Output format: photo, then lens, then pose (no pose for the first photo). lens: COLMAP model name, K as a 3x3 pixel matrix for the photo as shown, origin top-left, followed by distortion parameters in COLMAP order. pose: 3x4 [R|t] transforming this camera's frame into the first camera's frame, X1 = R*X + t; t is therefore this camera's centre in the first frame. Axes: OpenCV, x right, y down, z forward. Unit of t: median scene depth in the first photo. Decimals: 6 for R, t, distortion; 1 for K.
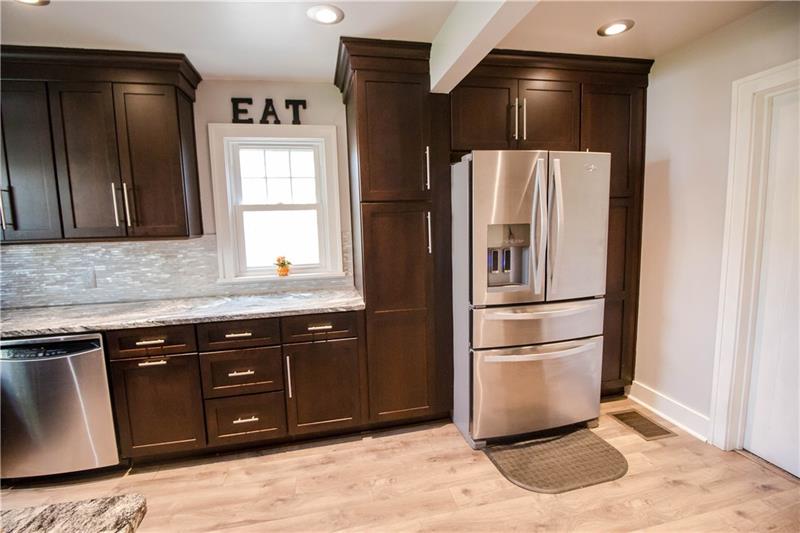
lens RADIAL K [[371.1, 0, 400.9], [0, 371.1, 264.7], [0, 0, 1]] dist [-0.016312, -0.000970]
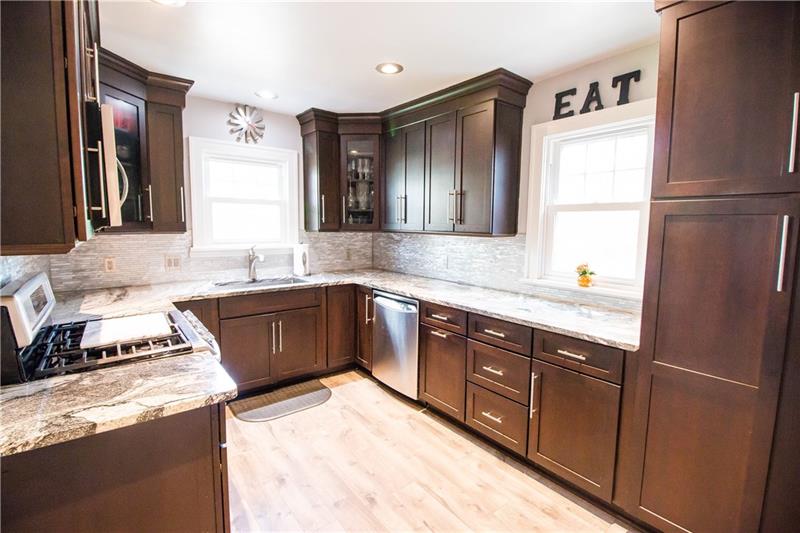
lens RADIAL K [[371.1, 0, 400.7], [0, 371.1, 263.5], [0, 0, 1]] dist [-0.016312, -0.000970]
pose [[0.424442, 0.125056, -0.896778, 0.308693], [-0.125205, 0.989008, 0.078658, -0.042856], [0.896757, 0.078895, 0.435434, 0.273414]]
